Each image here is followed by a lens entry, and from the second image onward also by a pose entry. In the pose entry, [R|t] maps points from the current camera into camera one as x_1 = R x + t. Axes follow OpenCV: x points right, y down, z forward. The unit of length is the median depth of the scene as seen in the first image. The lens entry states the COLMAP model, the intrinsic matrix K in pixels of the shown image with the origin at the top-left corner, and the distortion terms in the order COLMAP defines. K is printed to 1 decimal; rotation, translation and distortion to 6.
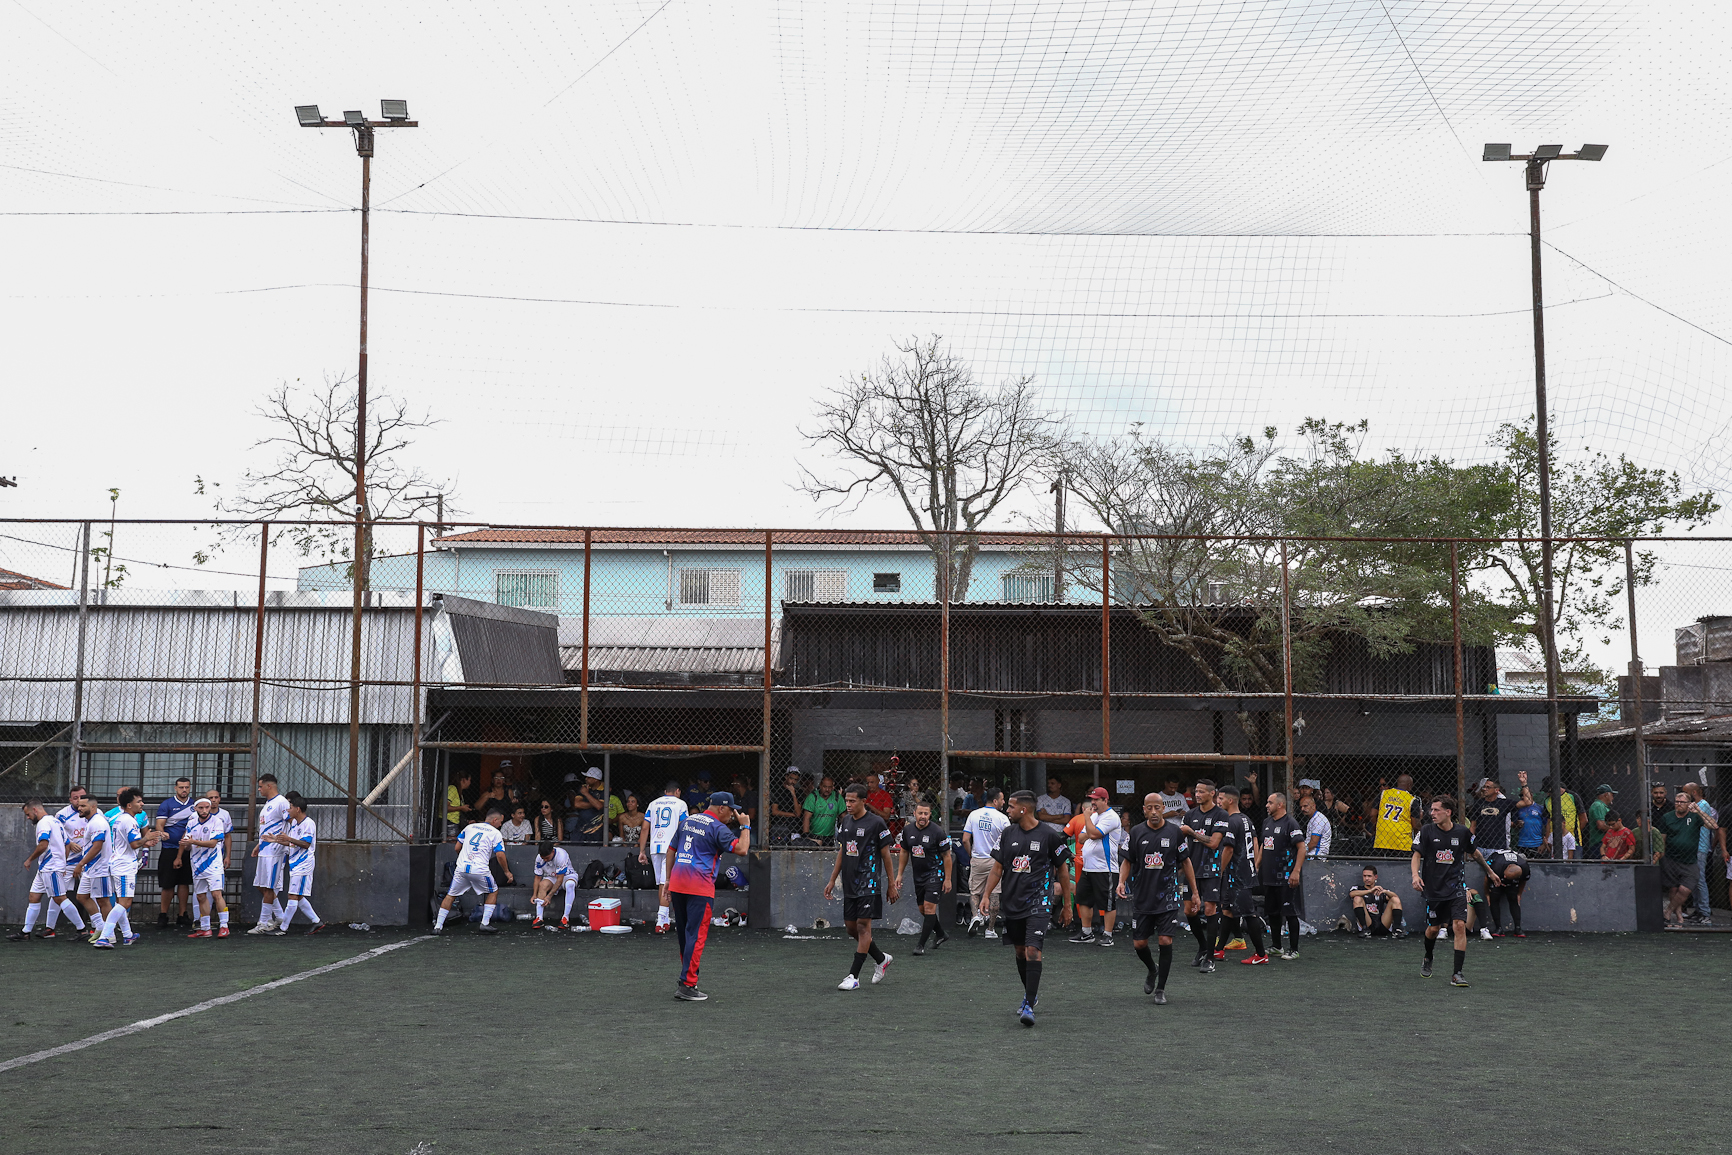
lens RADIAL K [[1686.8, 0, 869.3], [0, 1686.8, 583.0], [0, 0, 1]] dist [0.006490, 0.000000]
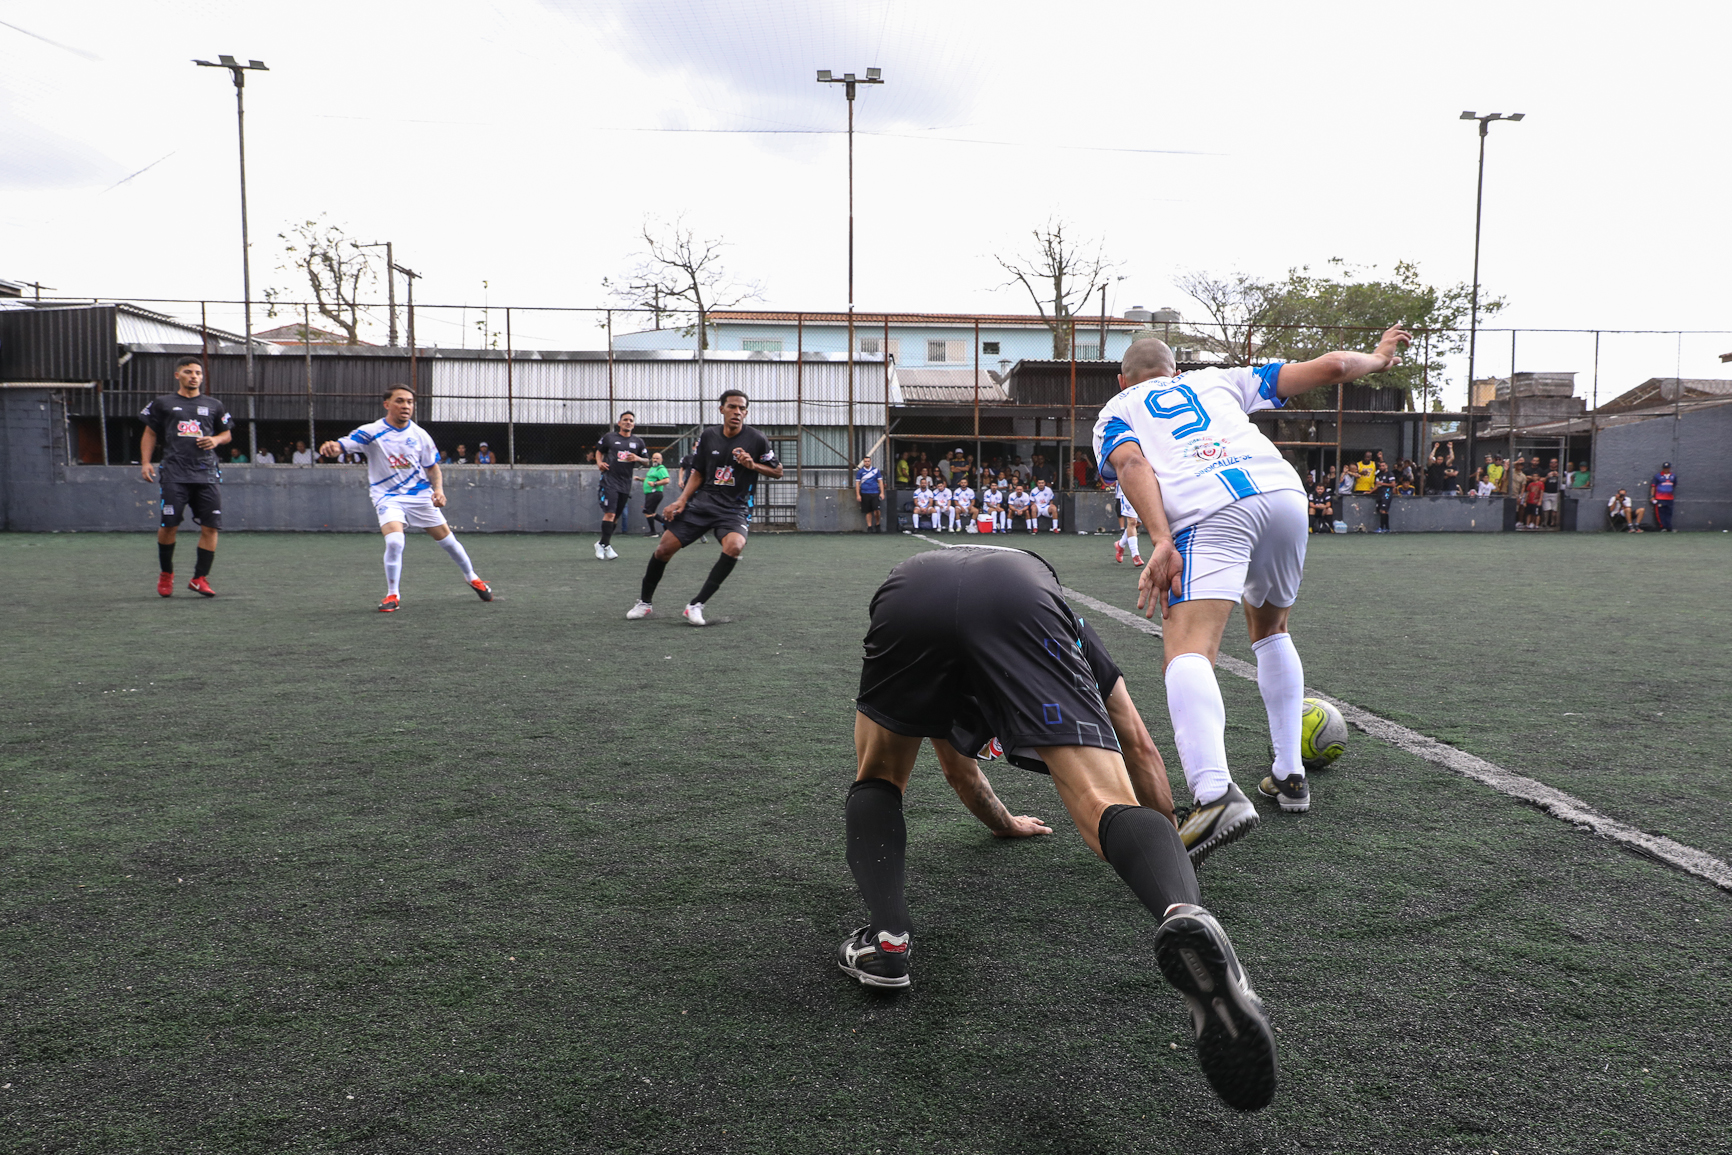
lens RADIAL K [[1304.0, 0, 904.9], [0, 1304.0, 615.3], [0, 0, 1]] dist [-0.009520, -0.005794]
pose [[0.995540, -0.011645, 0.093620, -0.378101], [-0.007439, 0.979573, 0.200952, 0.000133], [-0.094047, -0.200752, 0.975117, -0.435250]]
